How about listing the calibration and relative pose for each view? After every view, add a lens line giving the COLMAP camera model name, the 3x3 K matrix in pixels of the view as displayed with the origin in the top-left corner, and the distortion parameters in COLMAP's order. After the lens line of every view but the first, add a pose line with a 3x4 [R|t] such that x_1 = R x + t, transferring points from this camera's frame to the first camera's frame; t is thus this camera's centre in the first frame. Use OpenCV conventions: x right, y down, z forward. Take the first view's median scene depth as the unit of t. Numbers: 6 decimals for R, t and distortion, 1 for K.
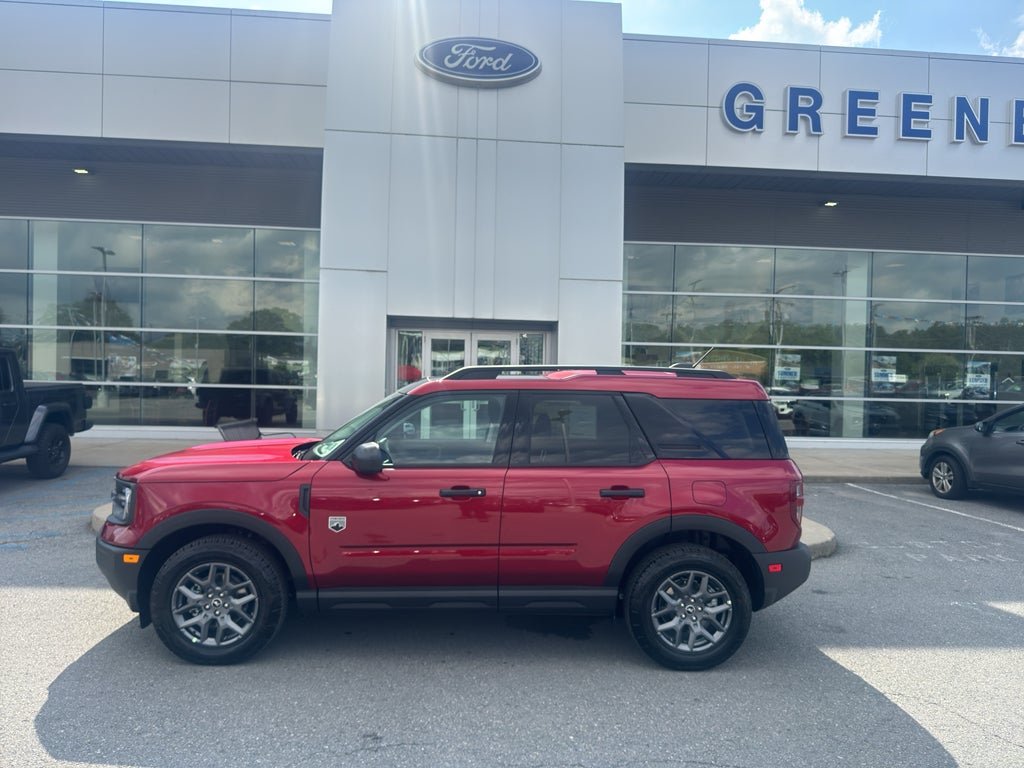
lens RADIAL K [[726.1, 0, 513.1], [0, 726.1, 397.1], [0, 0, 1]] dist [0.004104, -0.010621]
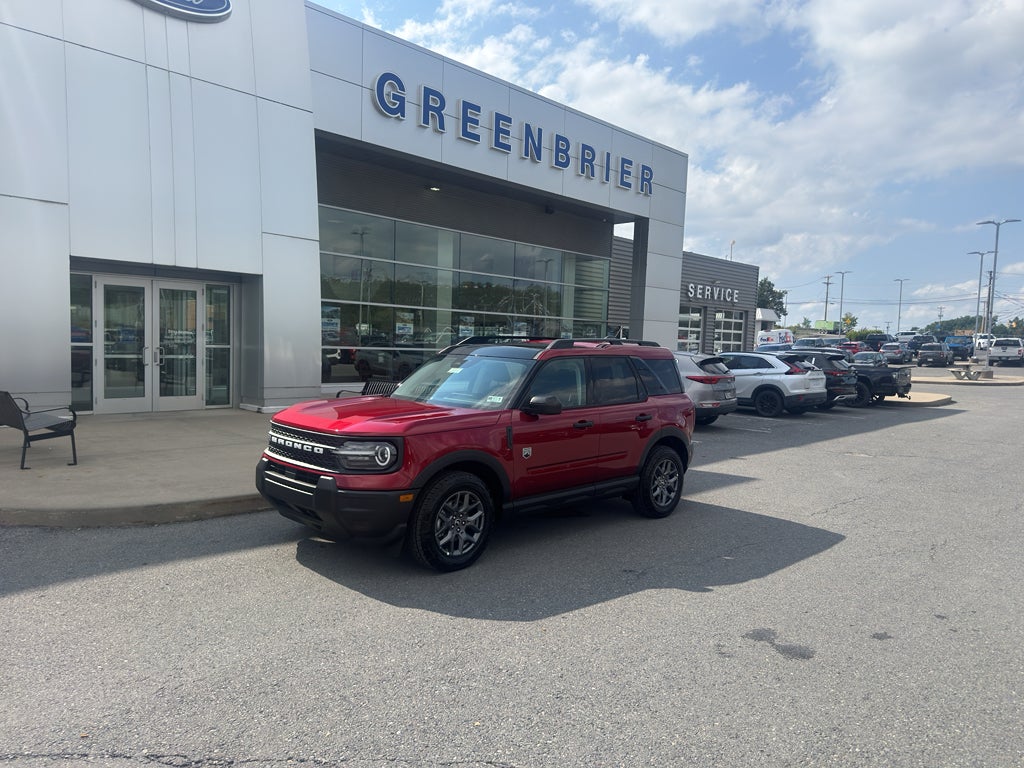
lens RADIAL K [[714.8, 0, 529.5], [0, 714.8, 388.5], [0, 0, 1]] dist [0.045859, -0.051293]
pose [[0.735331, -0.042026, 0.676404, -0.472957], [-0.002026, 0.997935, 0.064206, -0.015496], [-0.677705, -0.048583, 0.733727, -0.005777]]
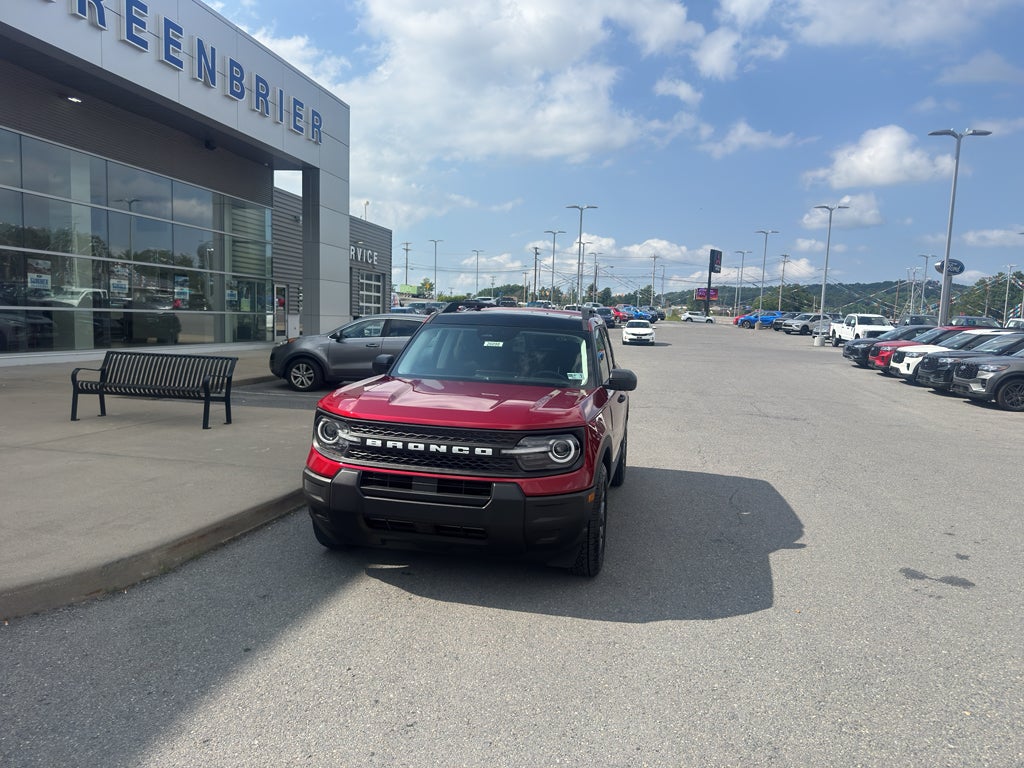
lens RADIAL K [[709.9, 0, 525.1], [0, 709.9, 393.3], [0, 0, 1]] dist [0.083653, -0.132065]
pose [[0.248407, -0.112052, 0.962153, -0.605501], [-0.015663, 0.992692, 0.119653, -0.017820], [-0.968529, -0.044793, 0.244837, 0.341940]]
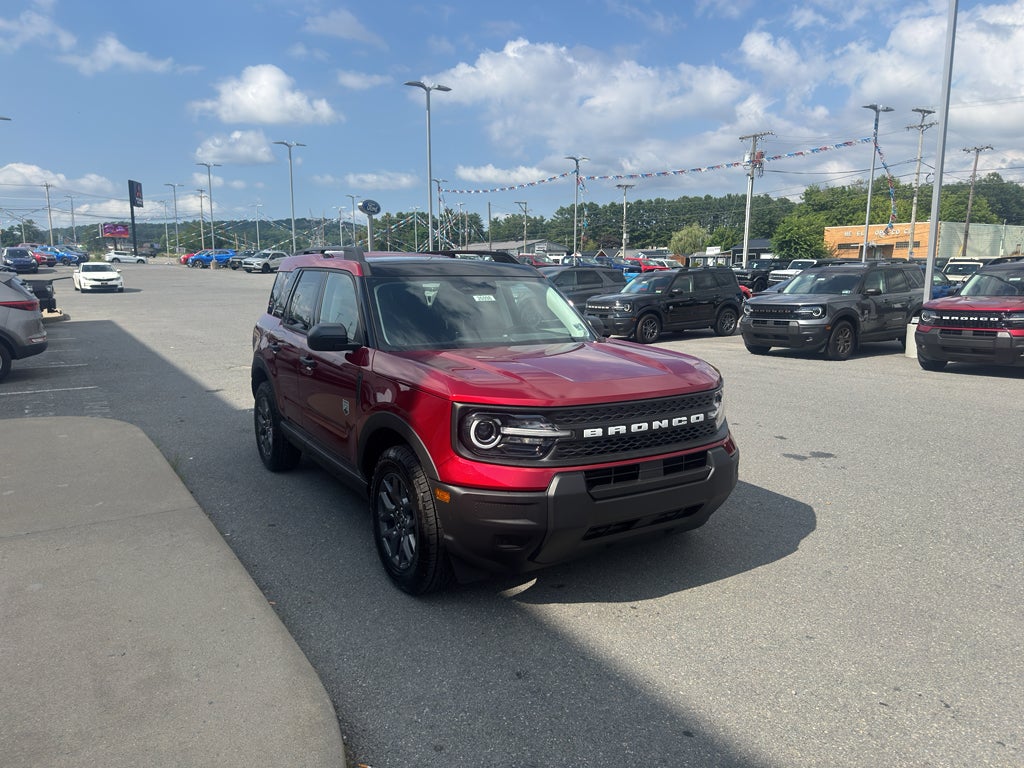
lens RADIAL K [[720.9, 0, 503.0], [0, 720.9, 384.4], [0, 0, 1]] dist [0.012686, -0.018026]
pose [[-0.475823, -0.162011, 0.864491, -0.496012], [0.003146, 0.982569, 0.185871, -0.020492], [-0.879536, 0.091161, -0.467019, 0.697296]]
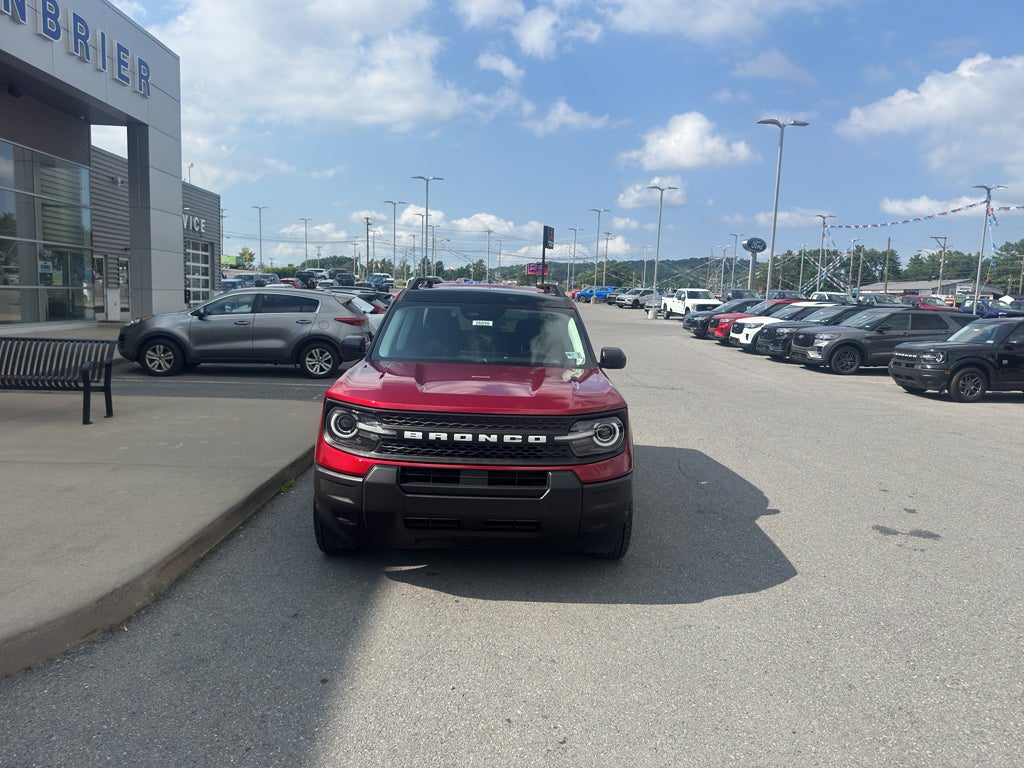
lens RADIAL K [[715.4, 0, 527.8], [0, 715.4, 382.2], [0, 0, 1]] dist [0.038091, -0.044209]
pose [[0.013322, -0.136196, 0.990592, -0.600883], [-0.017142, 0.990504, 0.136415, -0.018337], [-0.999764, -0.018798, 0.010861, 0.458019]]
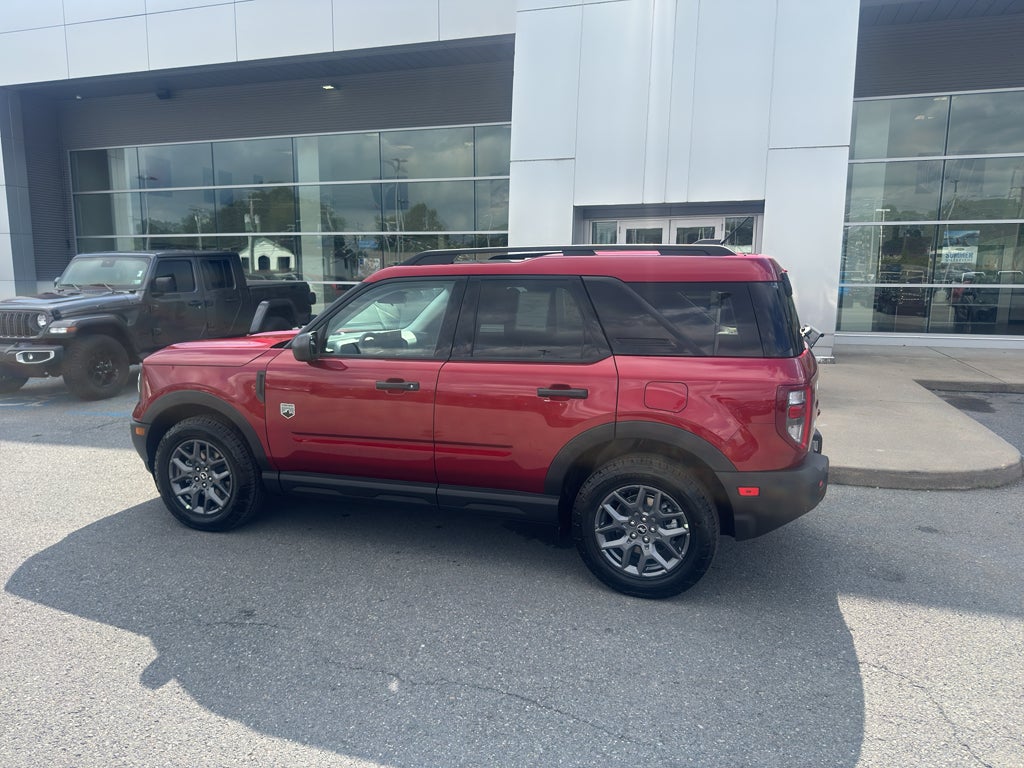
lens RADIAL K [[730.2, 0, 525.0], [0, 730.2, 382.3], [0, 0, 1]] dist [0.005829, -0.003926]
pose [[0.926811, 0.034199, -0.373967, 0.181817], [0.010919, 0.992969, 0.117868, 0.007486], [0.375368, -0.113325, 0.919922, 0.074520]]
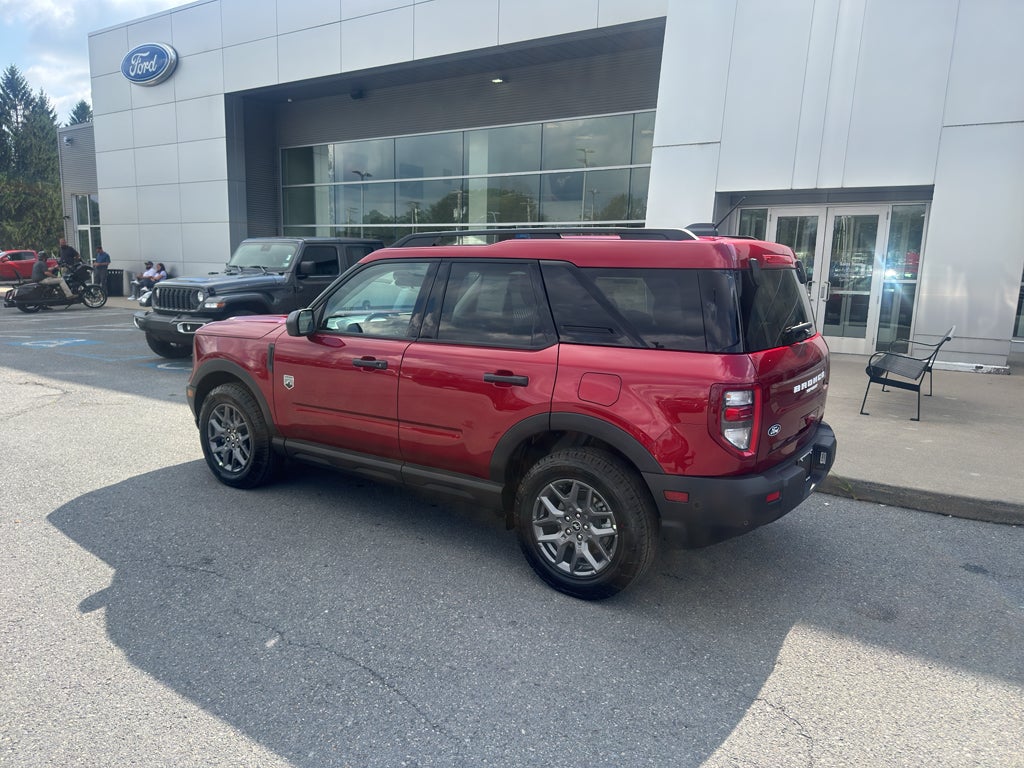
lens RADIAL K [[730.2, 0, 526.4], [0, 730.2, 385.5], [0, 0, 1]] dist [0.011223, -0.006841]
pose [[0.792798, 0.093200, -0.602316, 0.286309], [-0.015145, 0.990947, 0.133400, 0.011354], [0.609296, -0.096637, 0.787032, 0.140565]]
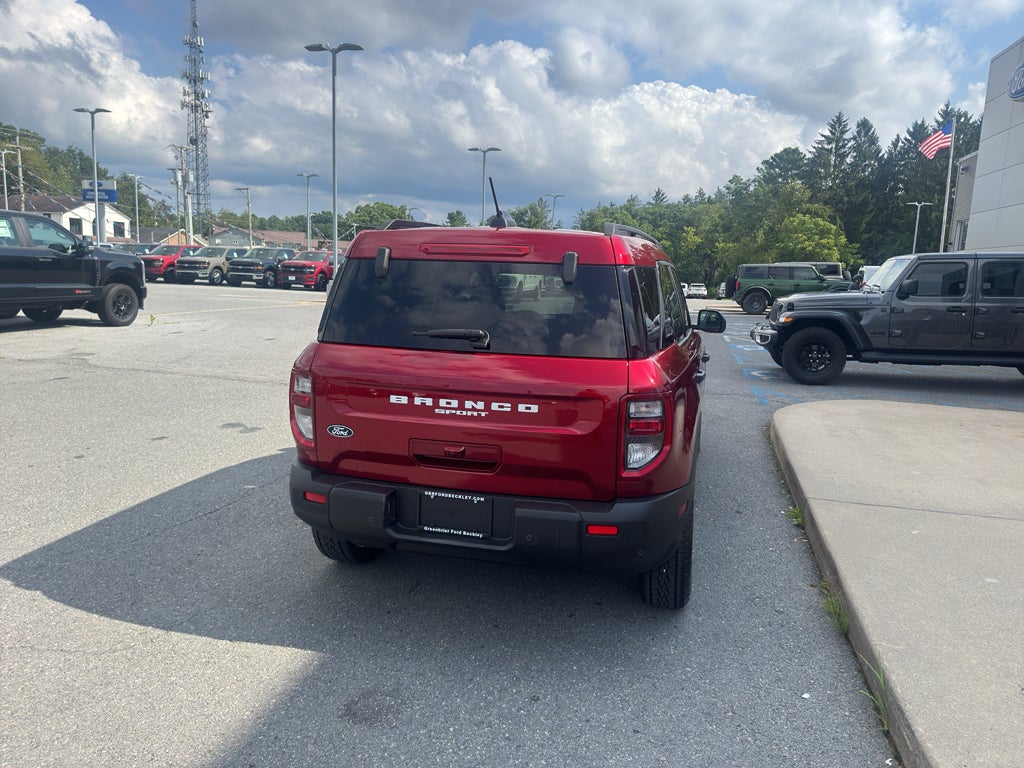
lens RADIAL K [[714.8, 0, 529.5], [0, 714.8, 388.5], [0, 0, 1]] dist [0.045859, -0.051293]
pose [[-0.304821, 0.124973, -0.944175, 0.427741], [-0.058651, 0.987009, 0.149578, 0.007102], [0.950602, 0.100971, -0.293531, 0.617554]]
